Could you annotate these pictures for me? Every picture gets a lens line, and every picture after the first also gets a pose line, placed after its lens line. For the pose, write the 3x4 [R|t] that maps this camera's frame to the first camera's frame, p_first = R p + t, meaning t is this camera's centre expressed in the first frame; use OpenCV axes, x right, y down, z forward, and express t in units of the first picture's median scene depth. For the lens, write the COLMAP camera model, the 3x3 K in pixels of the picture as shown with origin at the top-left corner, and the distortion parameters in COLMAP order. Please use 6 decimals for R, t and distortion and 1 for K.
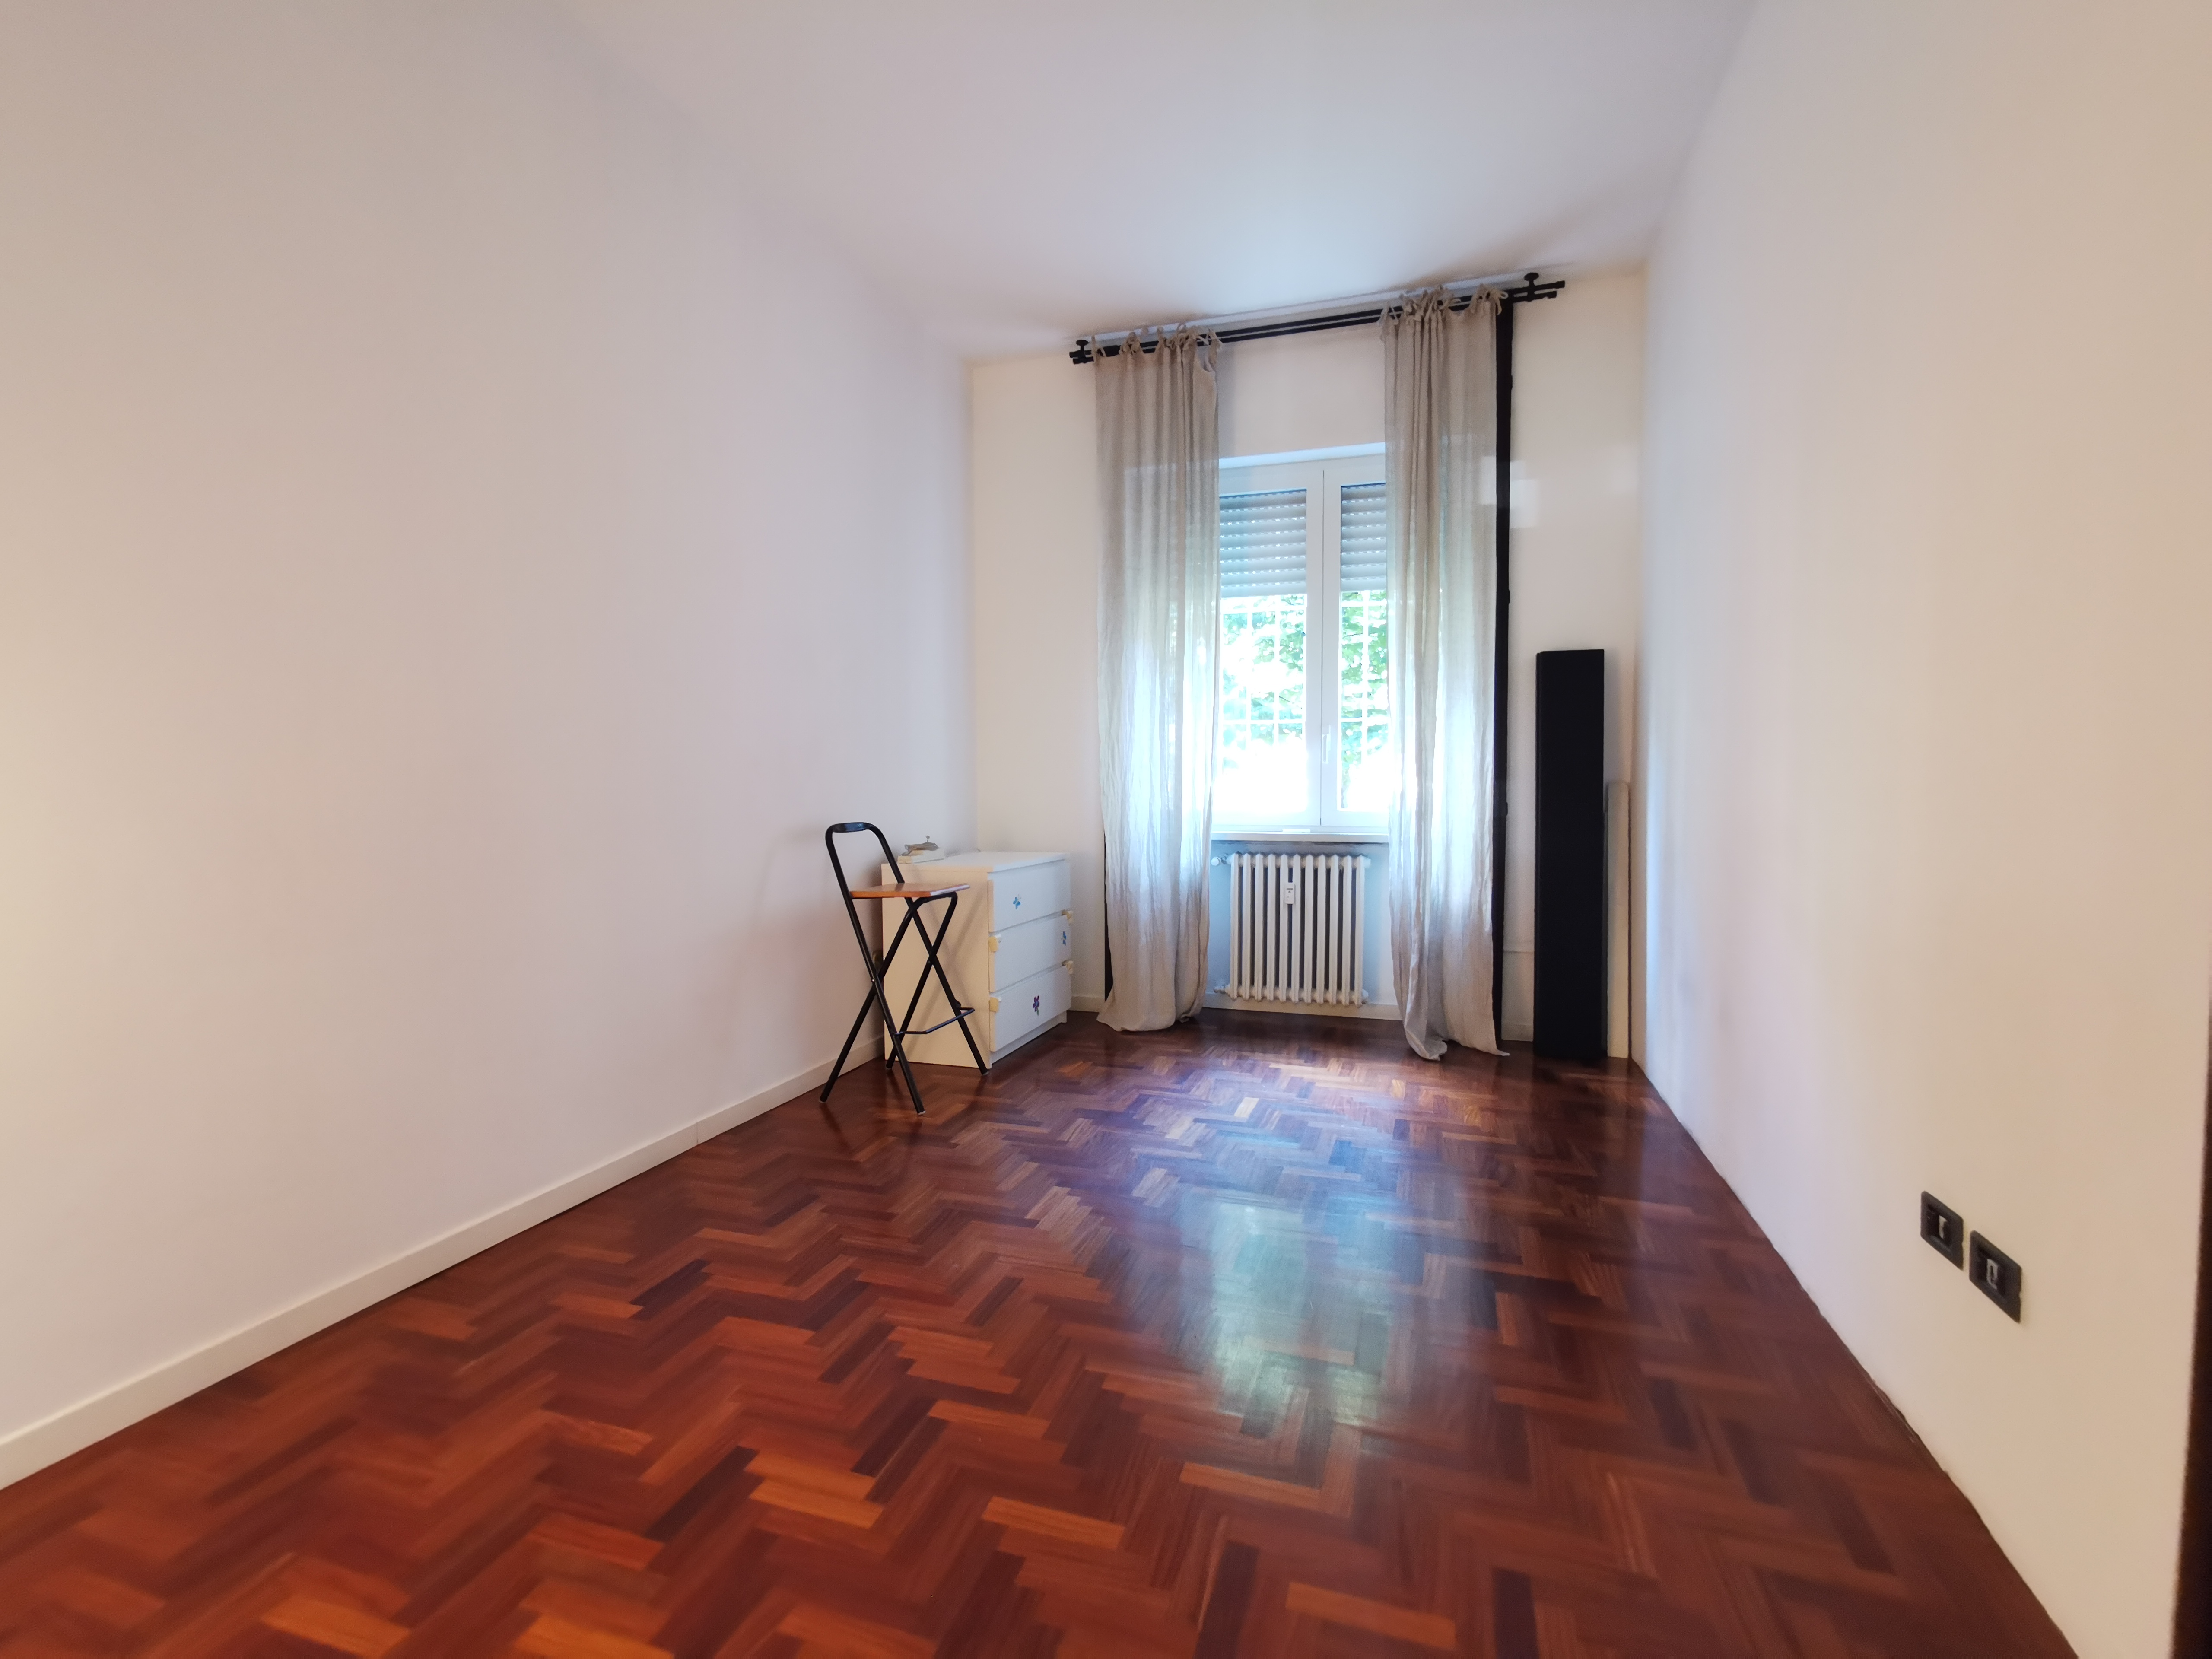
lens RADIAL K [[1019.3, 0, 1094.8], [0, 1019.3, 818.9], [0, 0, 1]] dist [-0.003681, 0.009242]
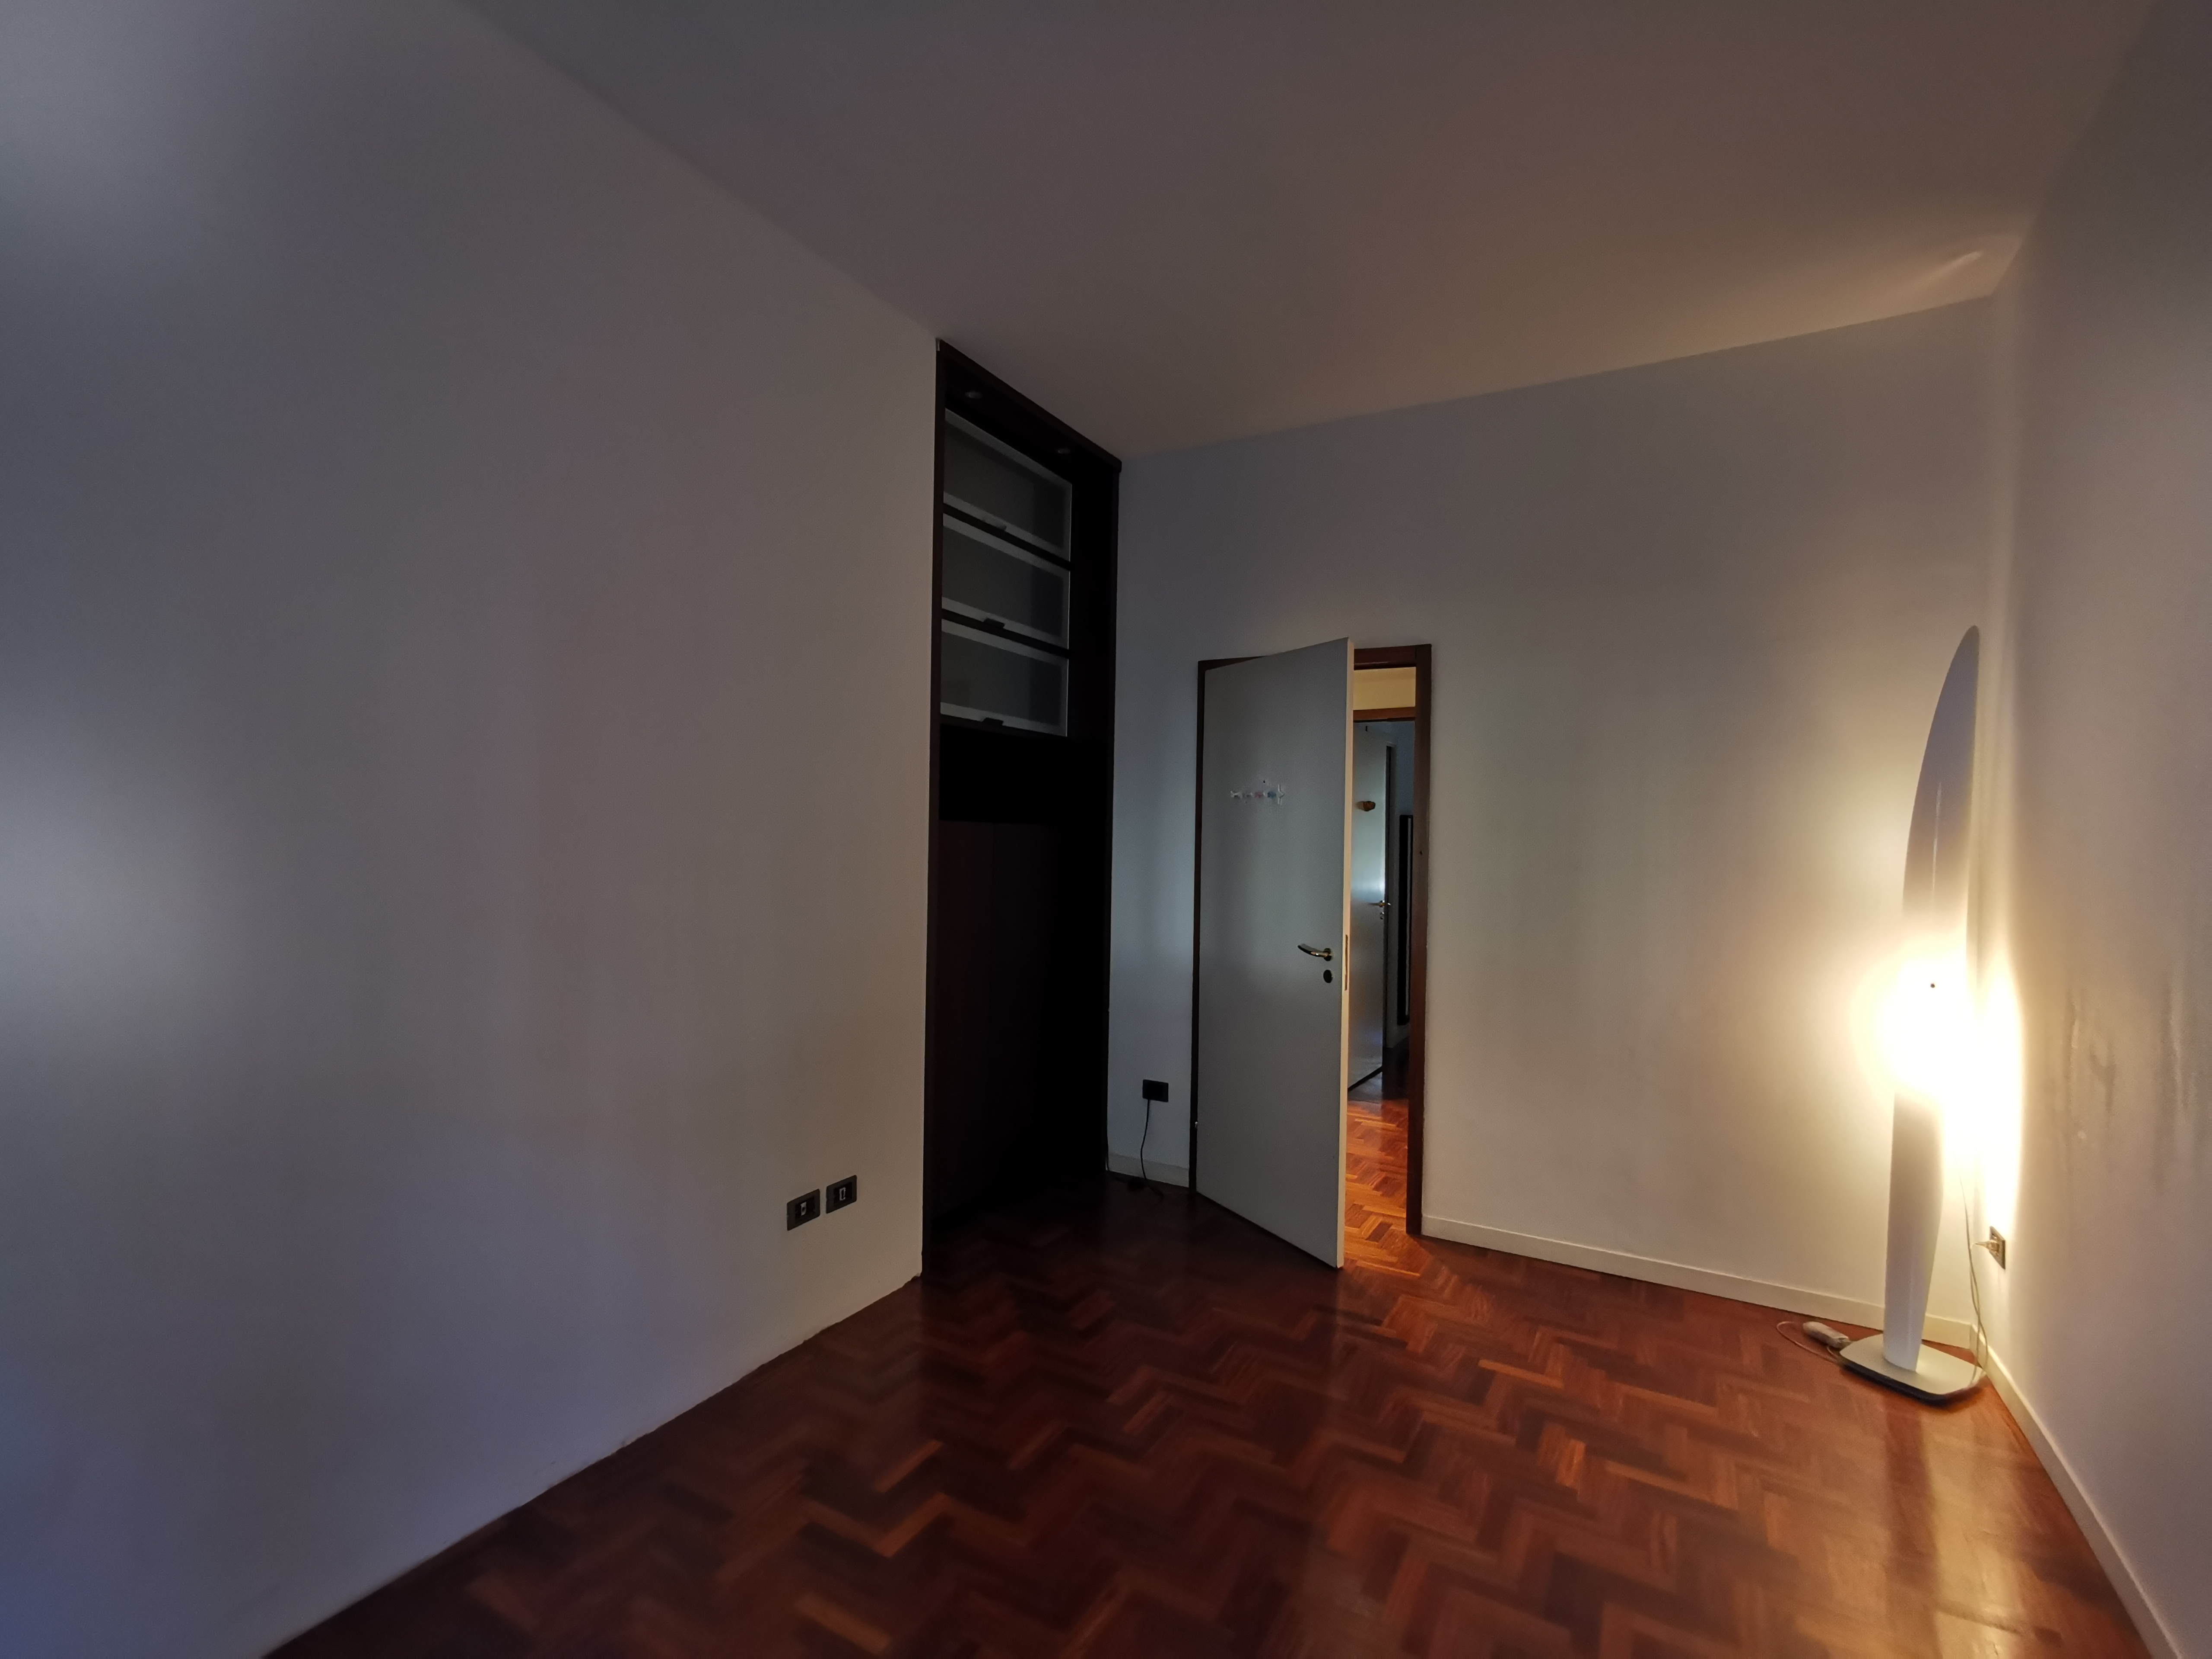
lens RADIAL K [[1019.3, 0, 1091.3], [0, 1019.3, 841.1], [0, 0, 1]] dist [-0.003681, 0.009242]
pose [[-0.978896, -0.015227, 0.203789, -0.005873], [-0.008765, 0.999431, 0.032575, -0.115811], [-0.204169, 0.030101, -0.978473, 0.982930]]
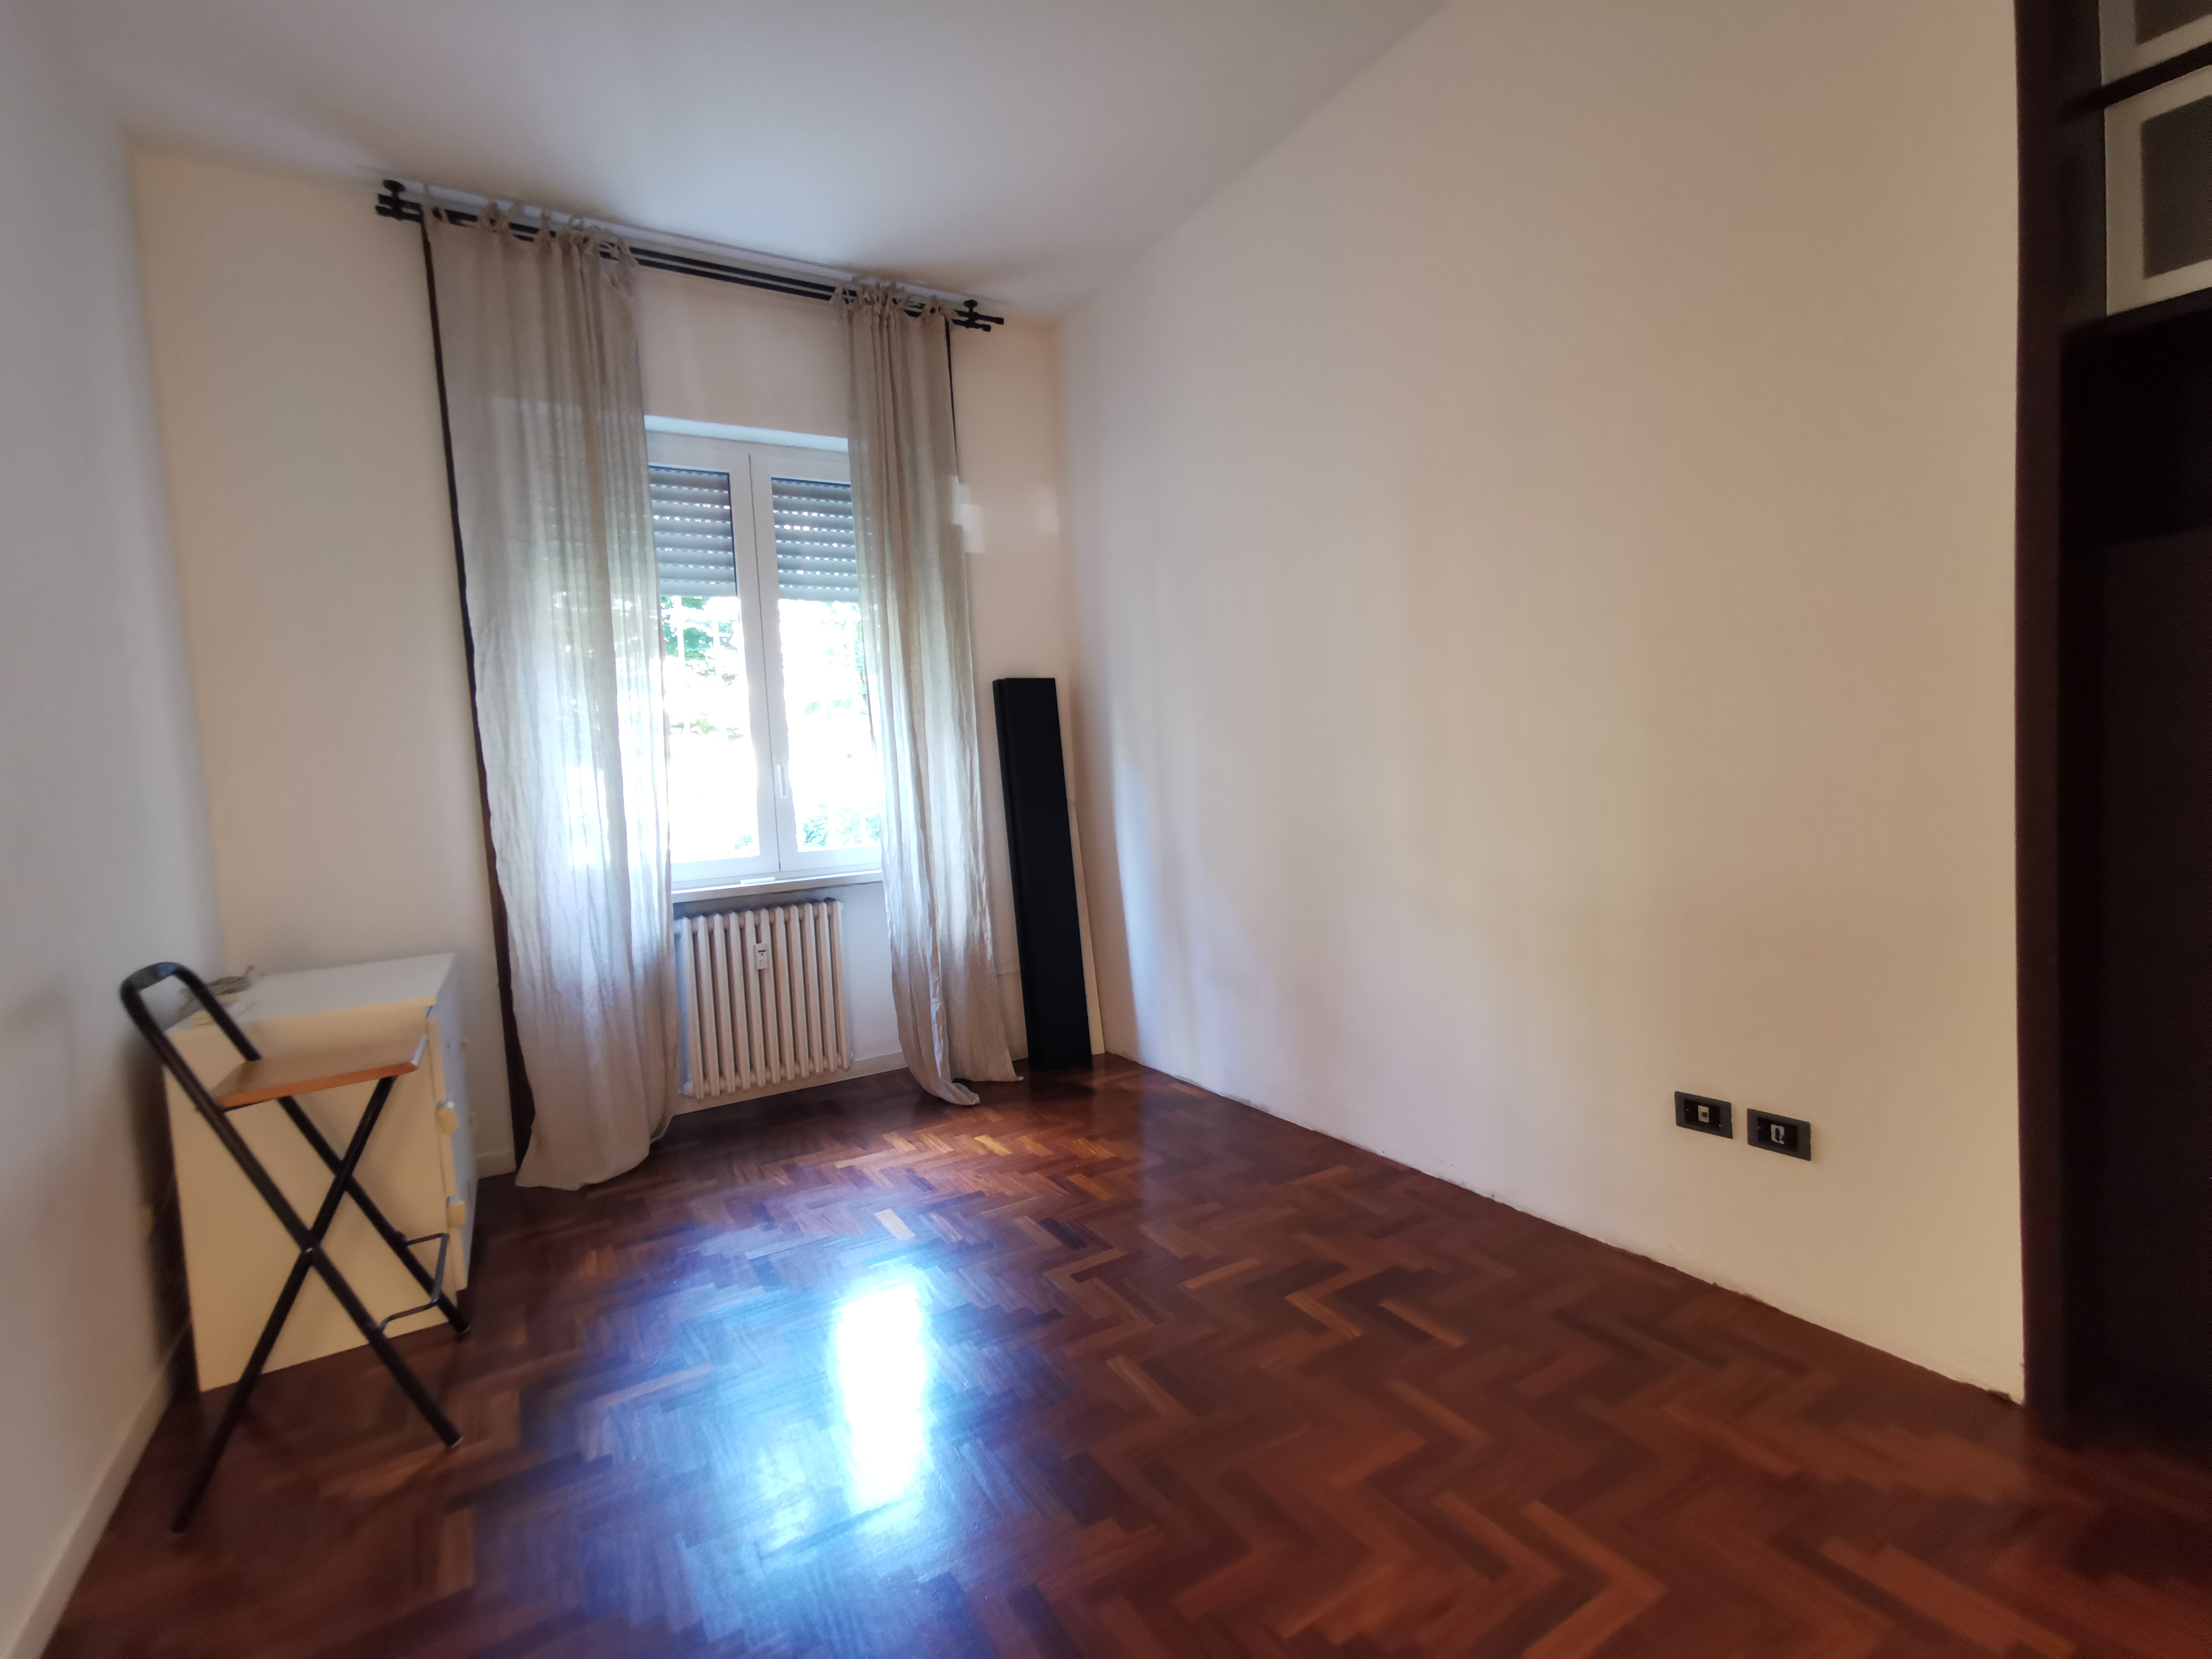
lens RADIAL K [[1019.3, 0, 1105.4], [0, 1019.3, 826.2], [0, 0, 1]] dist [-0.003681, 0.009242]
pose [[0.649488, -0.077527, 0.756410, -0.271290], [0.082936, 0.996076, 0.030879, -0.038800], [-0.755836, 0.042678, 0.653369, 0.256364]]
